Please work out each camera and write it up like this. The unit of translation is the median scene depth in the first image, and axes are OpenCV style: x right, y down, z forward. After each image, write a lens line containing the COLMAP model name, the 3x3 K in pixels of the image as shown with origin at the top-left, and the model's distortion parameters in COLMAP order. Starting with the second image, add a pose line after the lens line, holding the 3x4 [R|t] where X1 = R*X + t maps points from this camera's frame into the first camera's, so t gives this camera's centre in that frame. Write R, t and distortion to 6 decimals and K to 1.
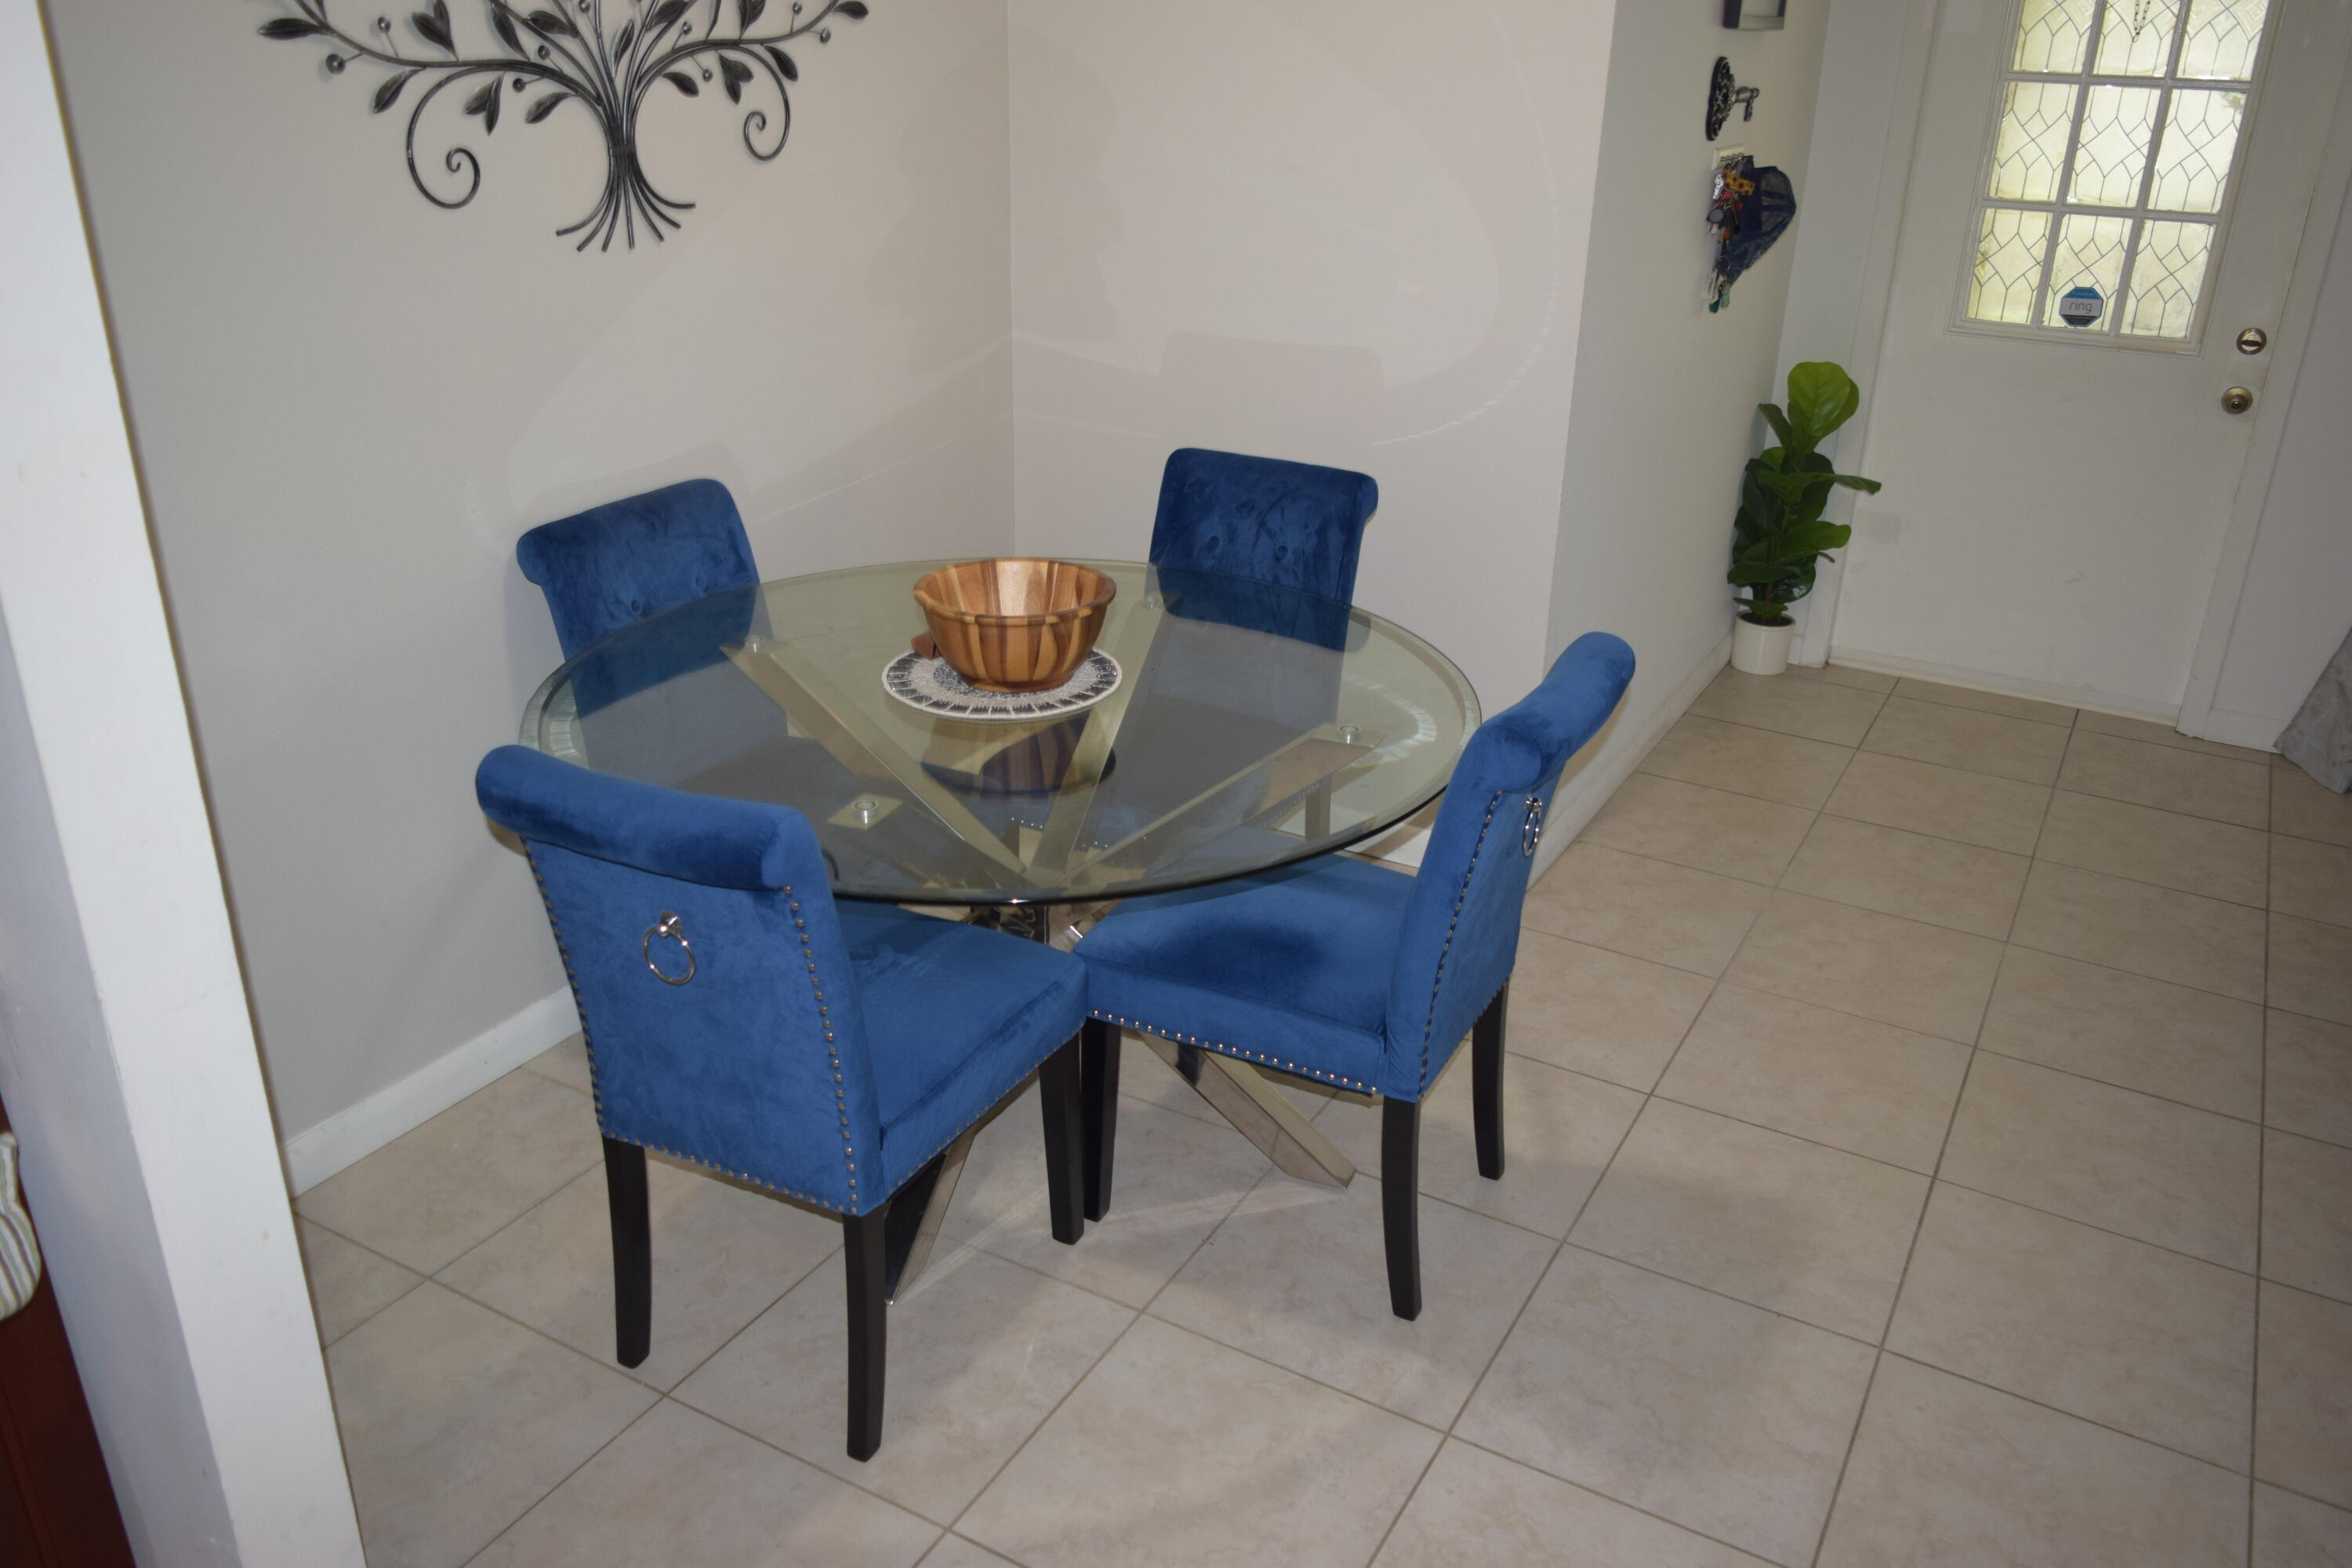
lens RADIAL K [[1822.2, 0, 1178.9], [0, 1822.2, 776.1], [0, 0, 1]] dist [-0.022061, 0.011542]
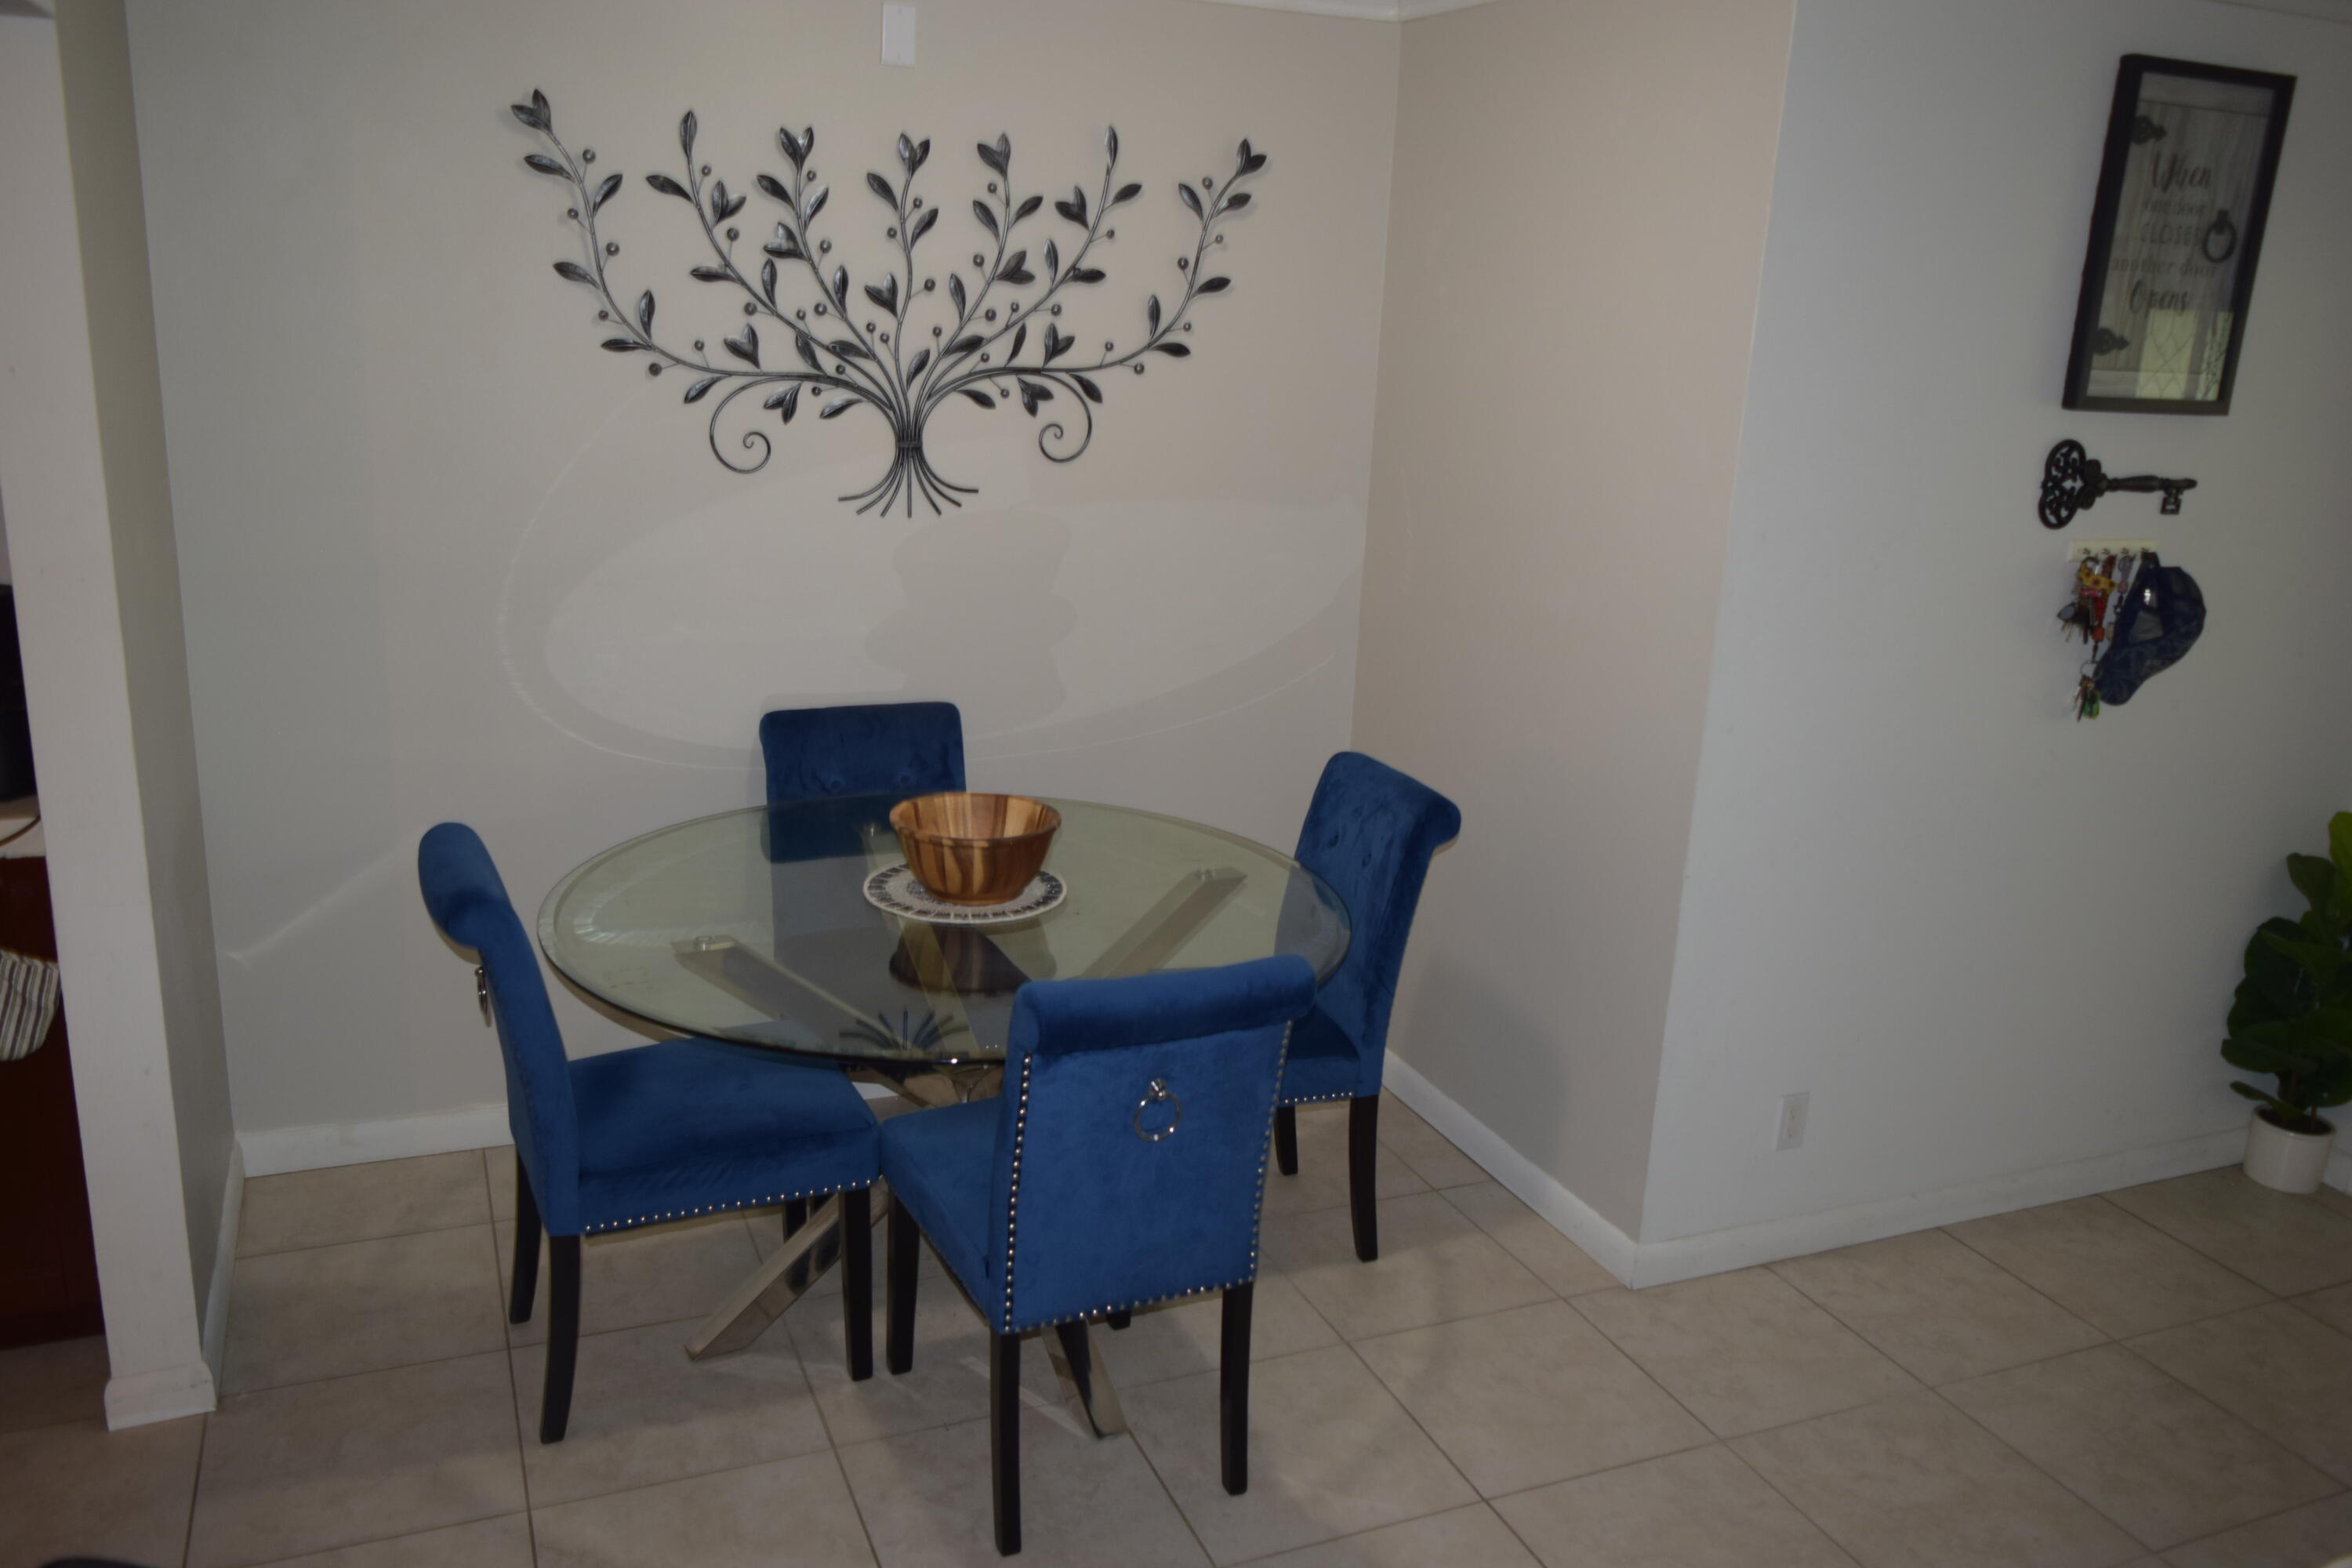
lens RADIAL K [[1822.2, 0, 1178.9], [0, 1822.2, 776.1], [0, 0, 1]] dist [-0.022061, 0.011542]
pose [[0.792005, 0.176835, -0.584344, 0.644660], [-0.269232, 0.960202, -0.074332, -0.070231], [0.547944, 0.216195, 0.808095, 0.100734]]
